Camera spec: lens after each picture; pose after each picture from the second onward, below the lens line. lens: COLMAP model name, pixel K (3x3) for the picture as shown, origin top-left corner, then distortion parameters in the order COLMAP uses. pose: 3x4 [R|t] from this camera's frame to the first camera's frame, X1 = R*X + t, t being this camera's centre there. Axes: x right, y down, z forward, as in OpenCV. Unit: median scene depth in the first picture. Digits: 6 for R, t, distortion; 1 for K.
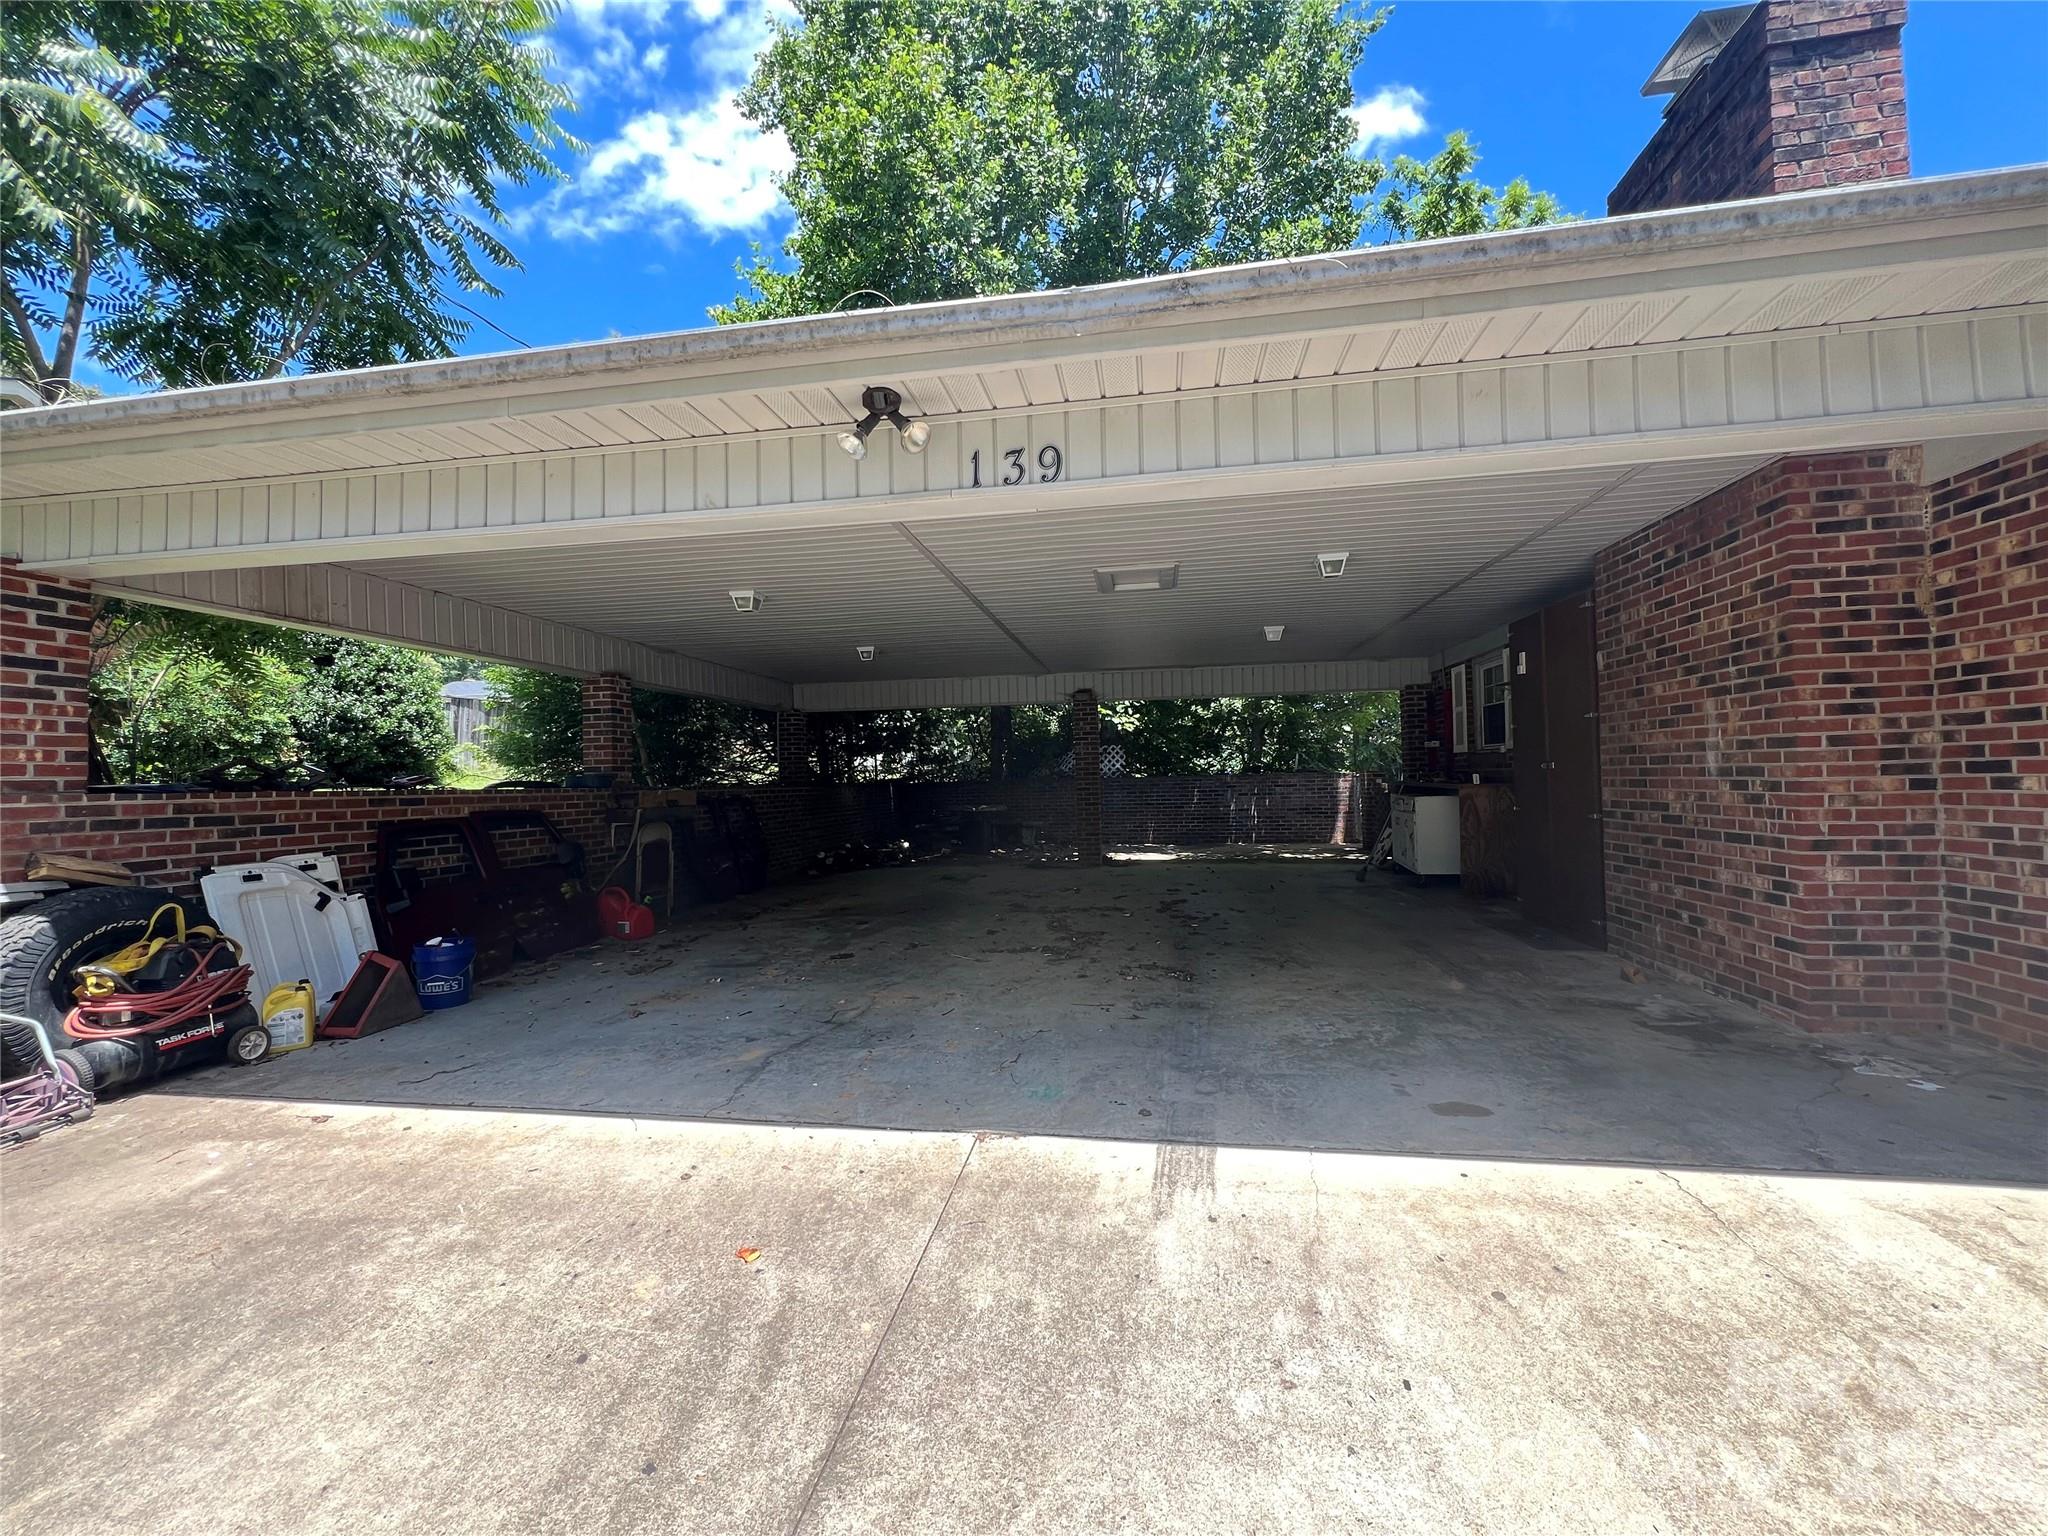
lens RADIAL K [[819.4, 0, 1021.1], [0, 819.4, 771.7], [0, 0, 1]] dist [-0.003858, 0.000155]
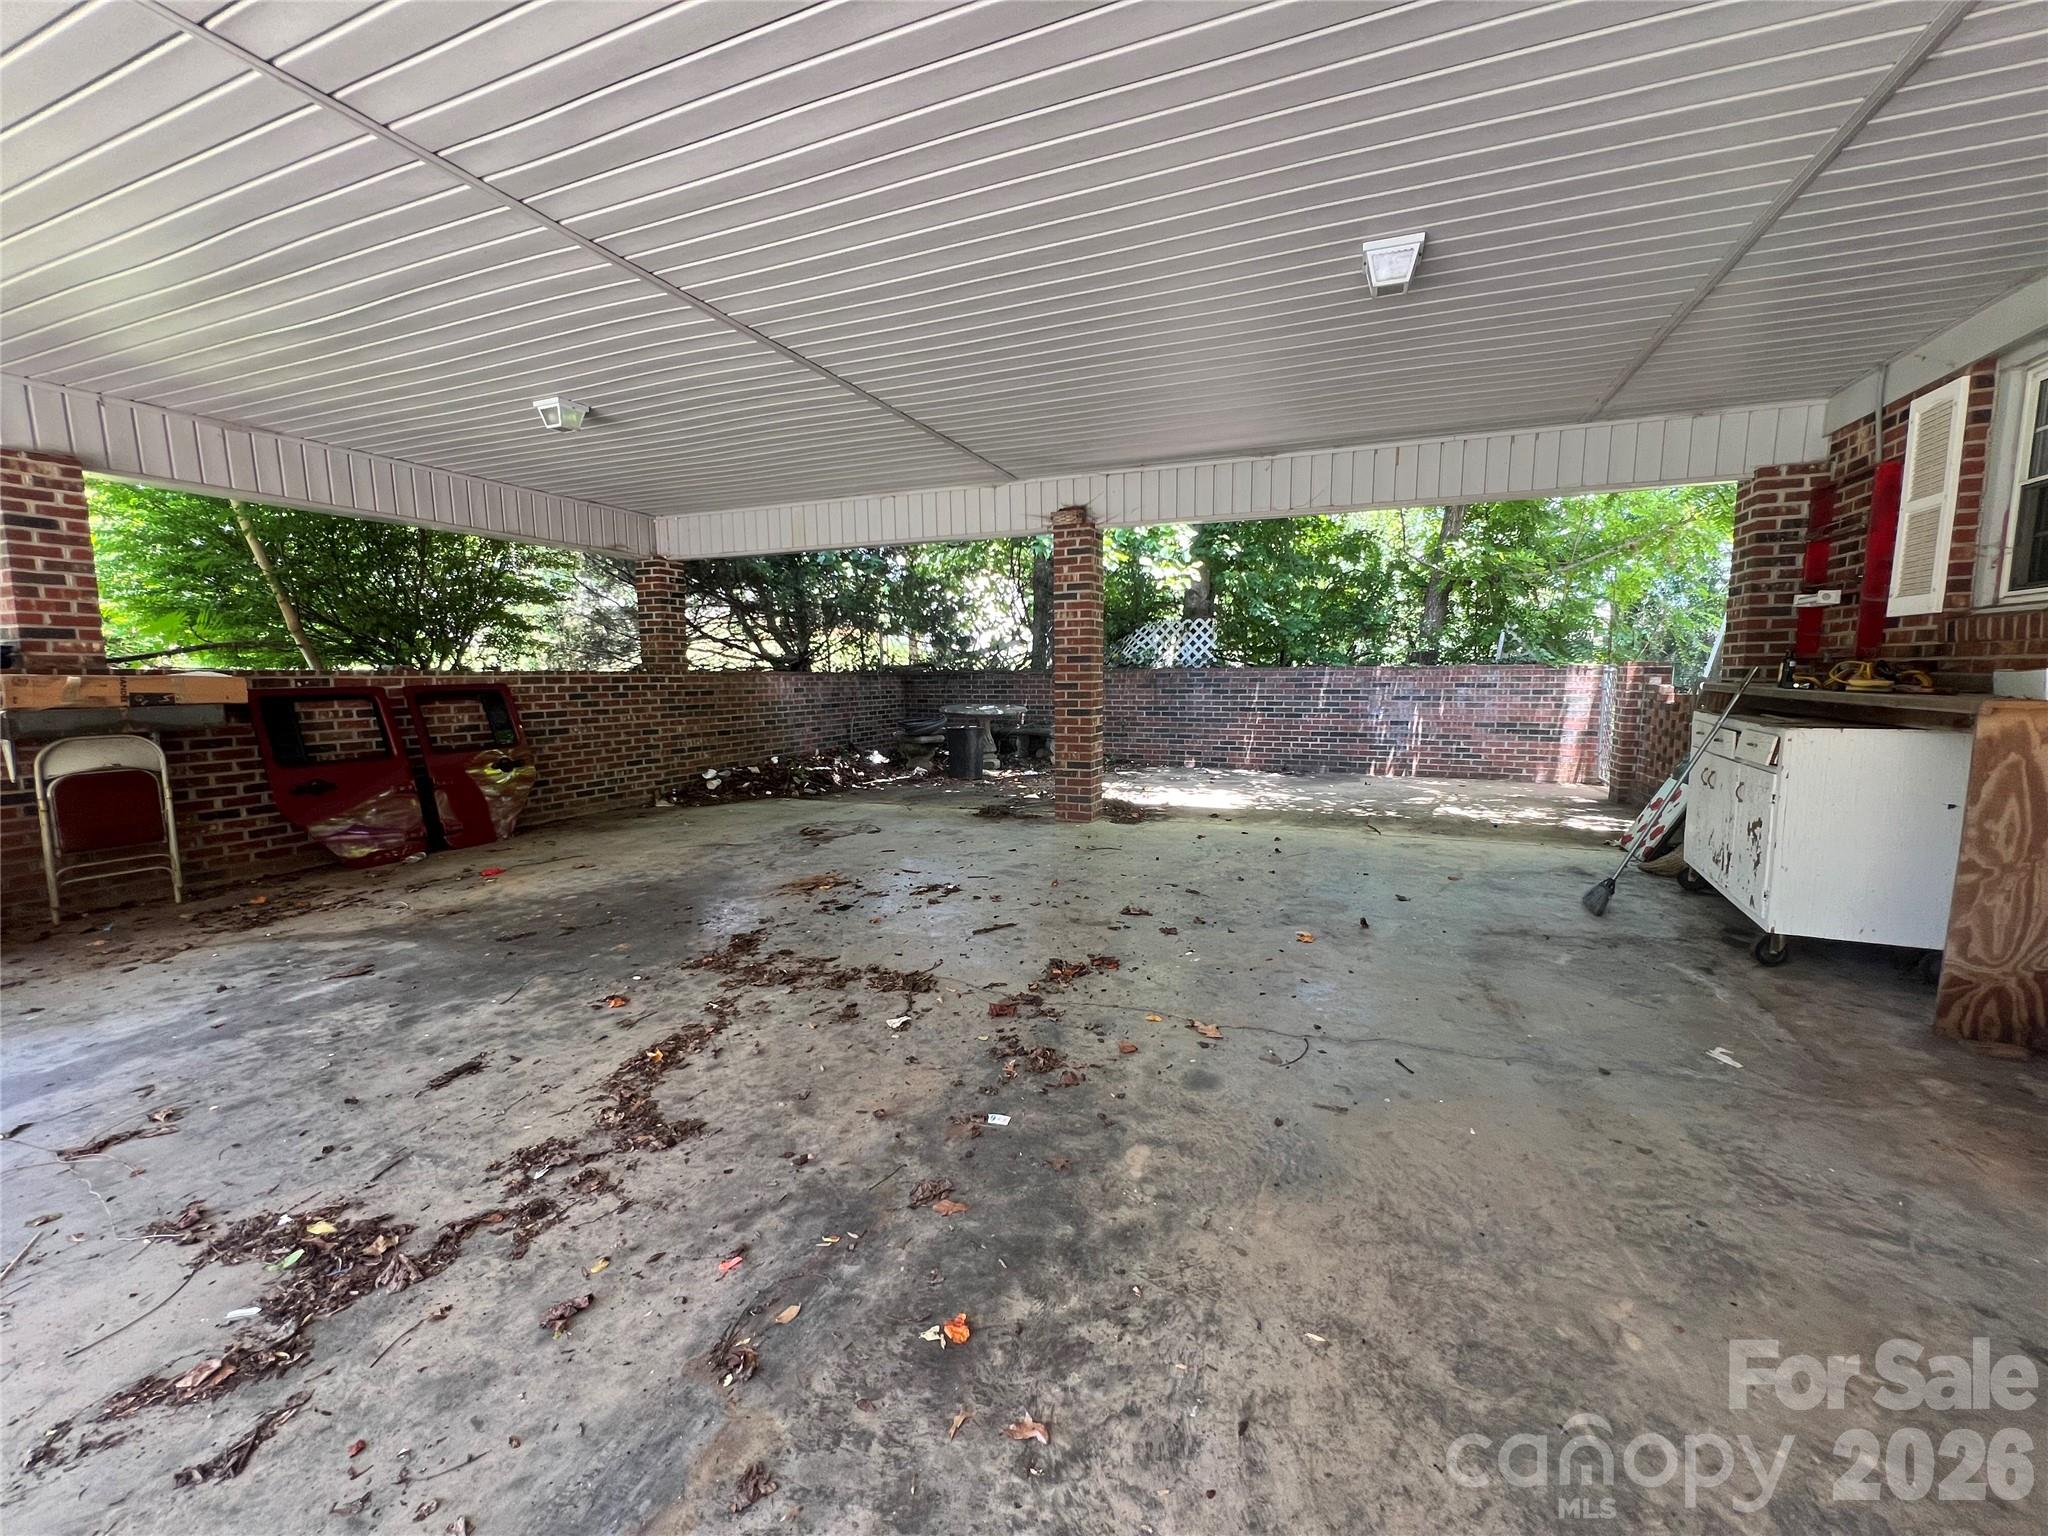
lens RADIAL K [[819.4, 0, 1020.3], [0, 819.4, 770.3], [0, 0, 1]] dist [-0.003858, 0.000155]
pose [[0.973530, 0.042444, -0.224582, 0.716054], [-0.012476, 0.991010, 0.133208, 0.015375], [0.228217, -0.126880, 0.965308, 1.765415]]
